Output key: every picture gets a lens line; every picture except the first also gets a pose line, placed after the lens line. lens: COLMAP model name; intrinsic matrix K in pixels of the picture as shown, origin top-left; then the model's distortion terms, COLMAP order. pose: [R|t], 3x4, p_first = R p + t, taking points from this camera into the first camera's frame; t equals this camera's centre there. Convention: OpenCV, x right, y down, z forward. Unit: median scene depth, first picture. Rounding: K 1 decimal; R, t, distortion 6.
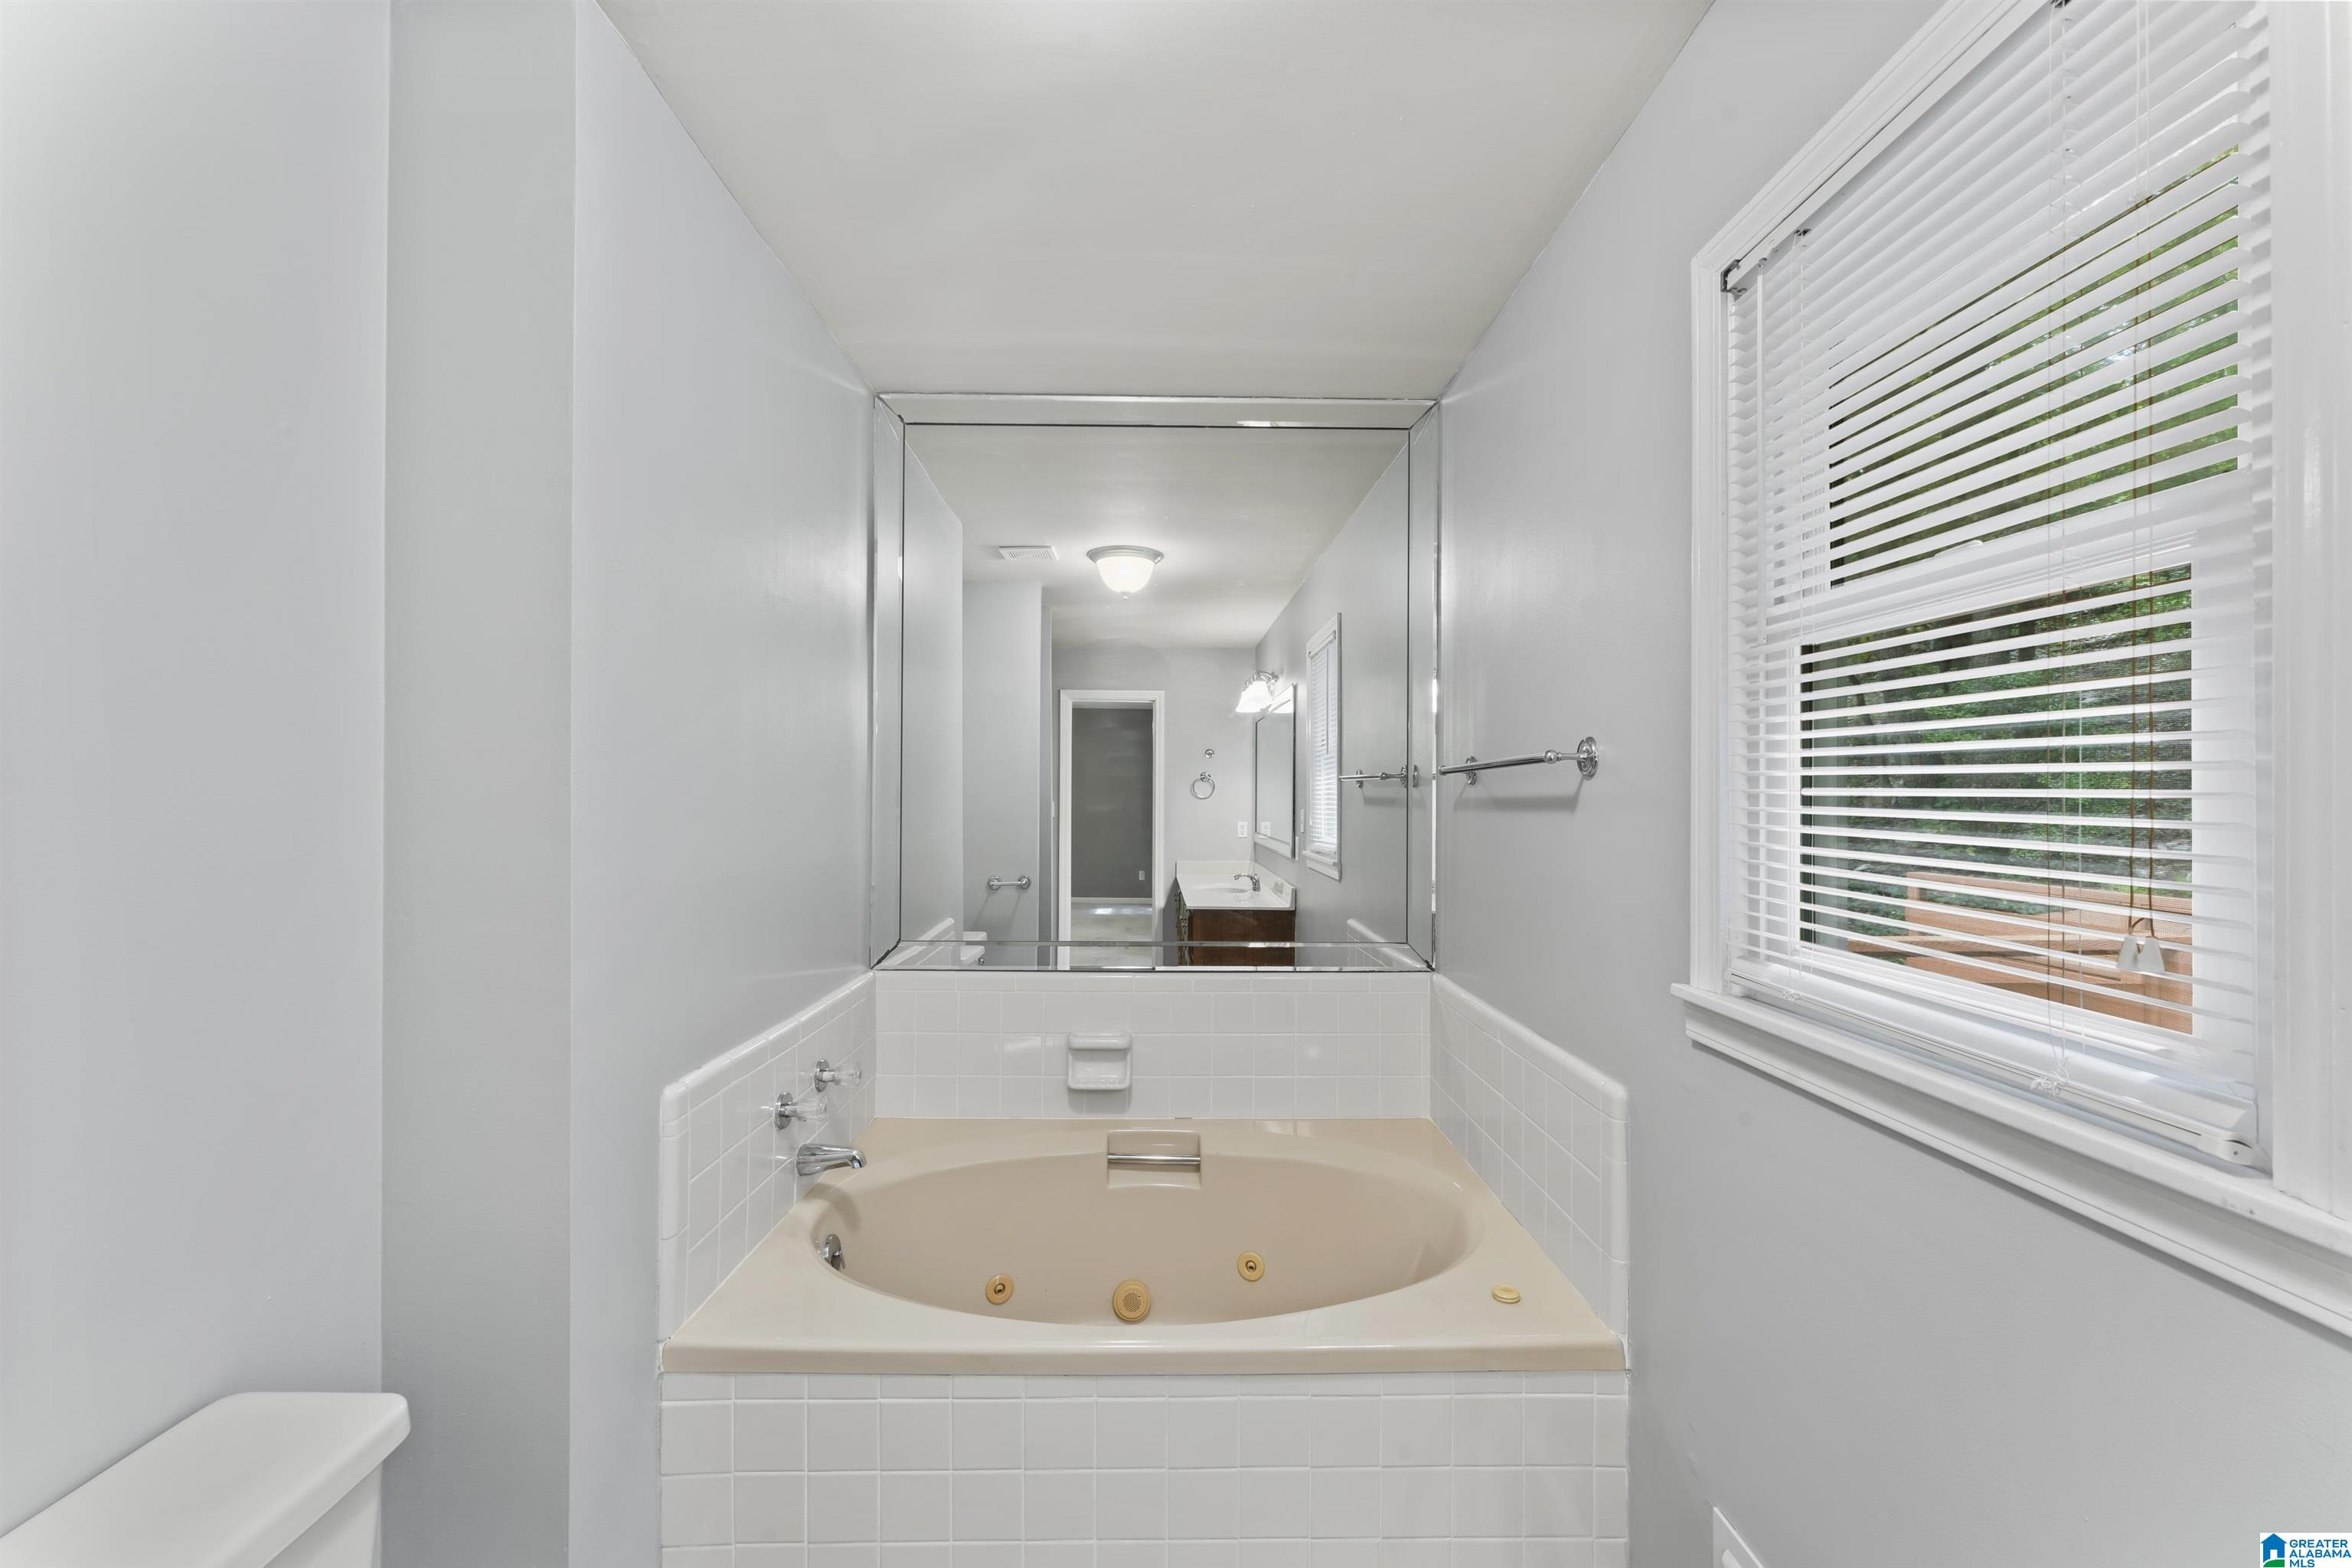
lens RADIAL K [[947.9, 0, 1166.8], [0, 947.9, 792.6], [0, 0, 1]] dist [0.001644, -0.000491]
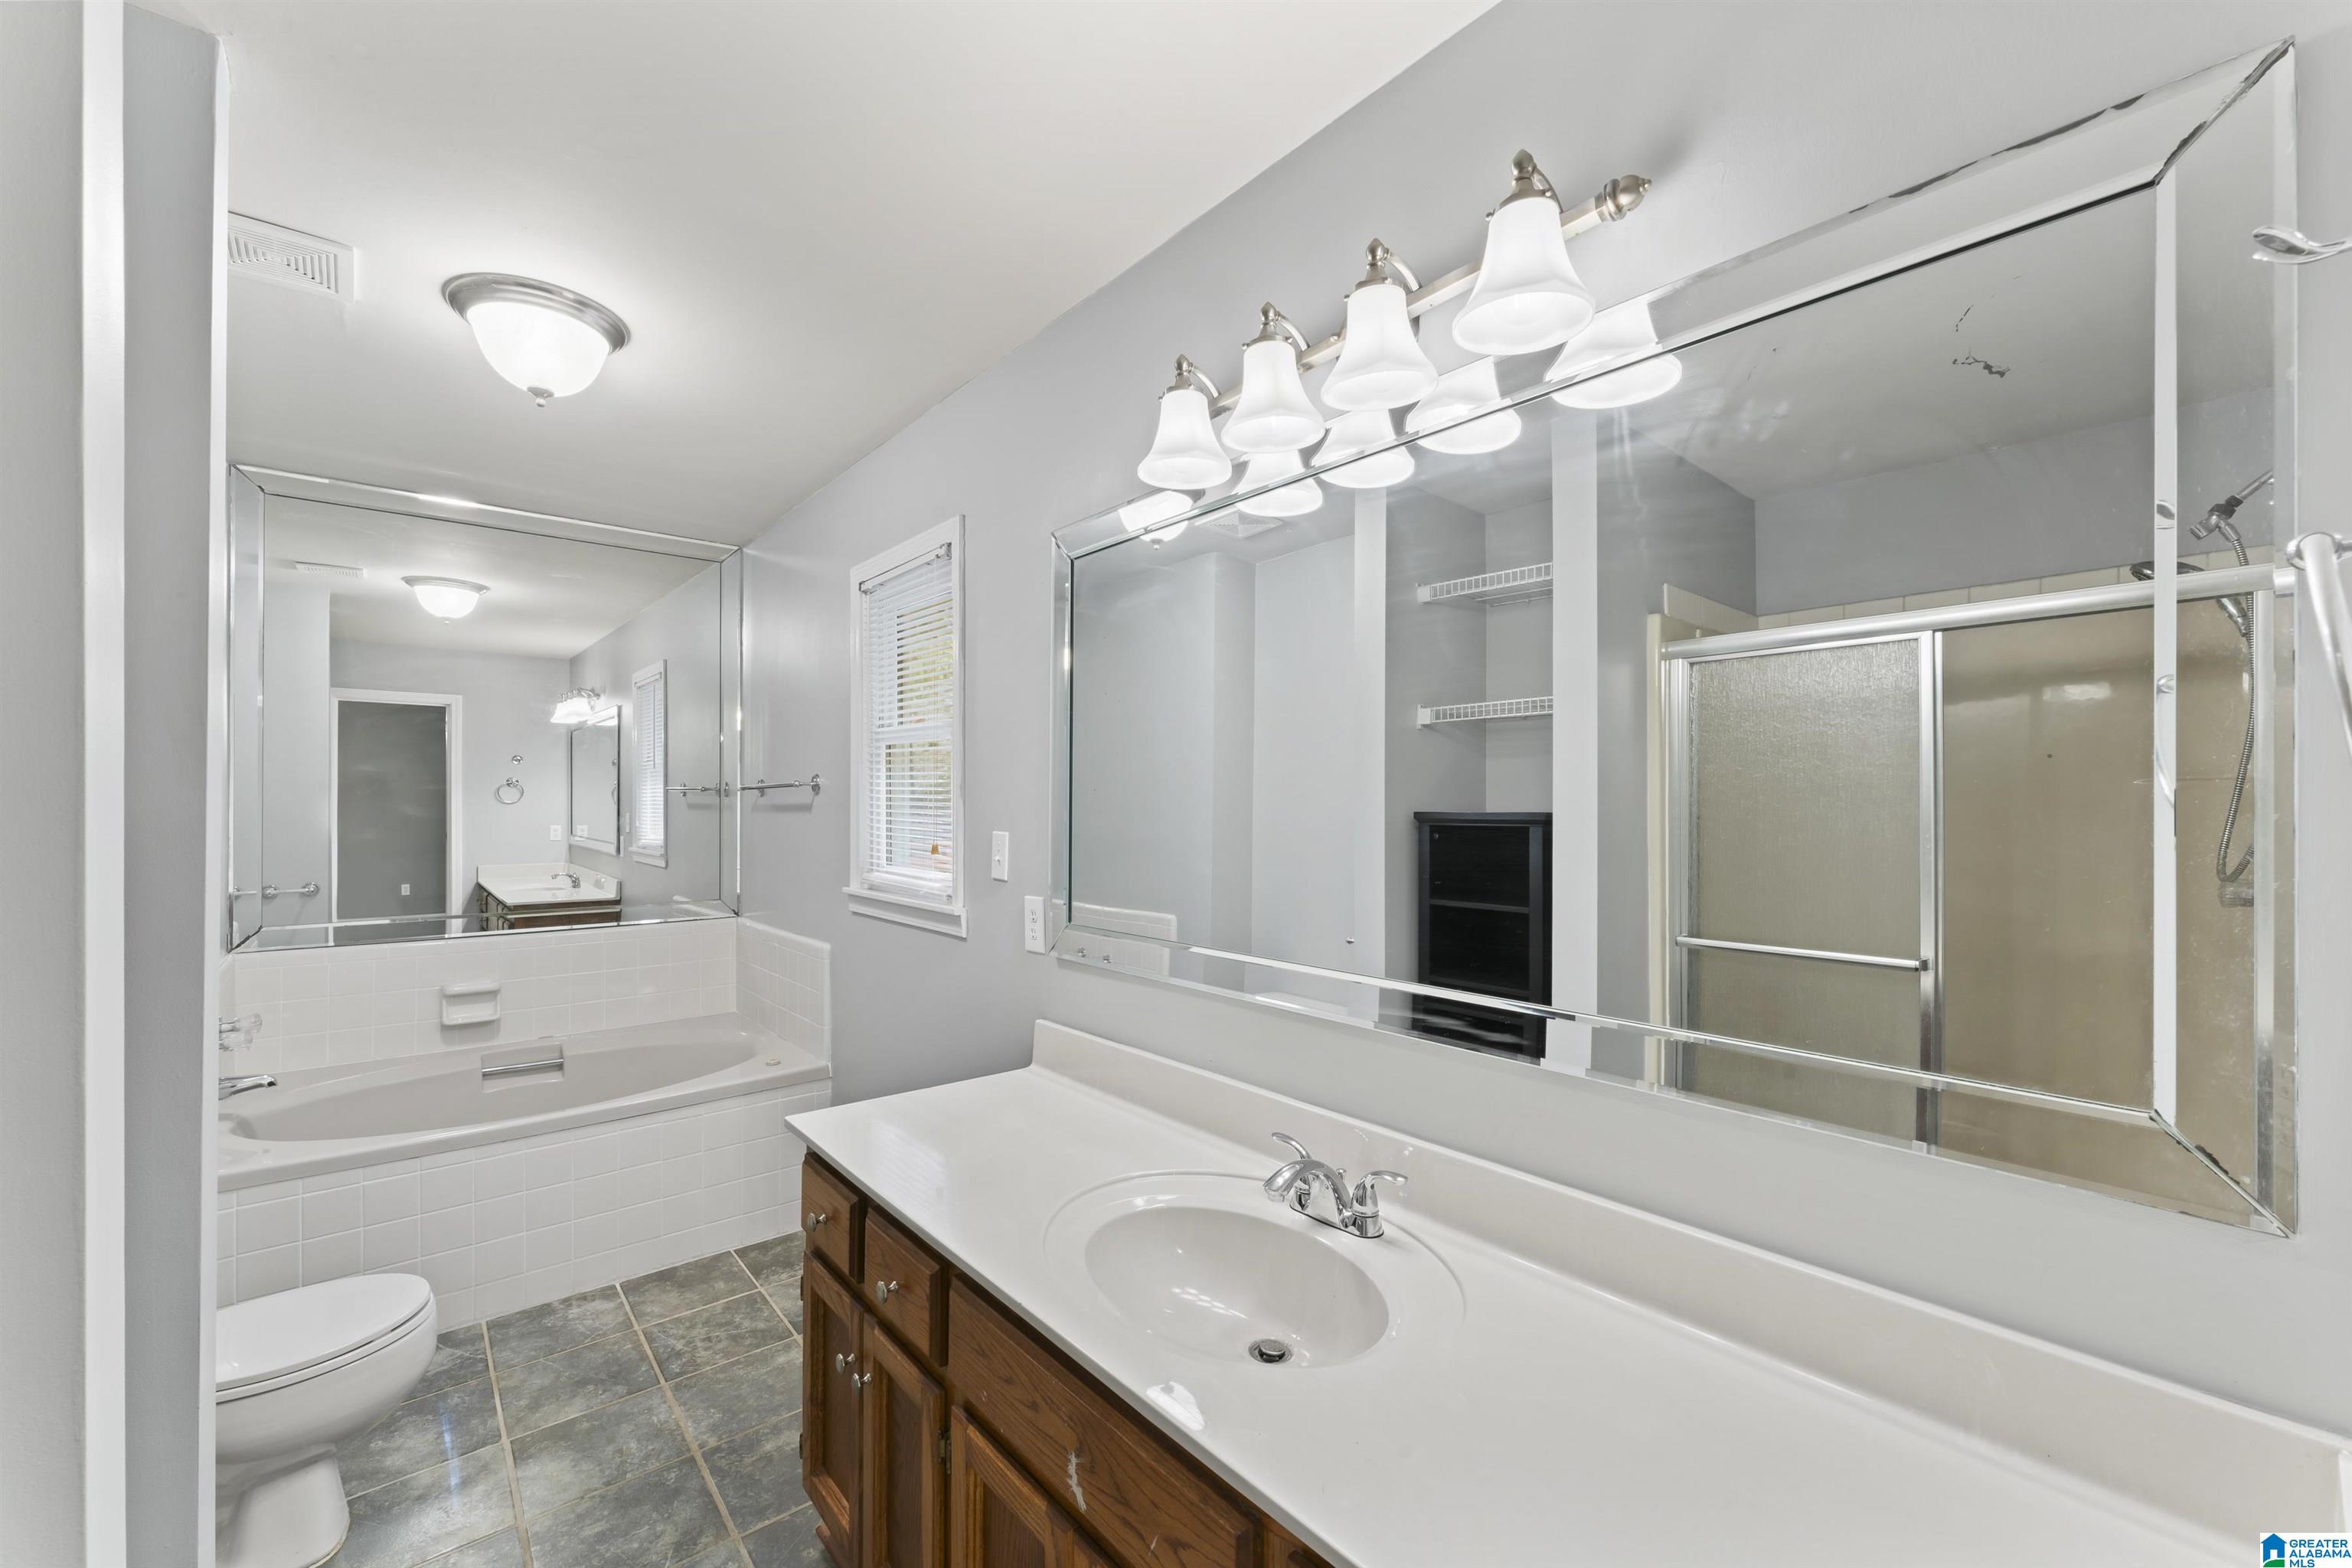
lens RADIAL K [[947.9, 0, 1173.8], [0, 947.9, 794.9], [0, 0, 1]] dist [0.001644, -0.000491]
pose [[0.773128, -0.000209, 0.634250, -0.098832], [-0.000357, 1.000000, 0.000764, -0.007200], [-0.634250, -0.000817, 0.773128, -0.423544]]
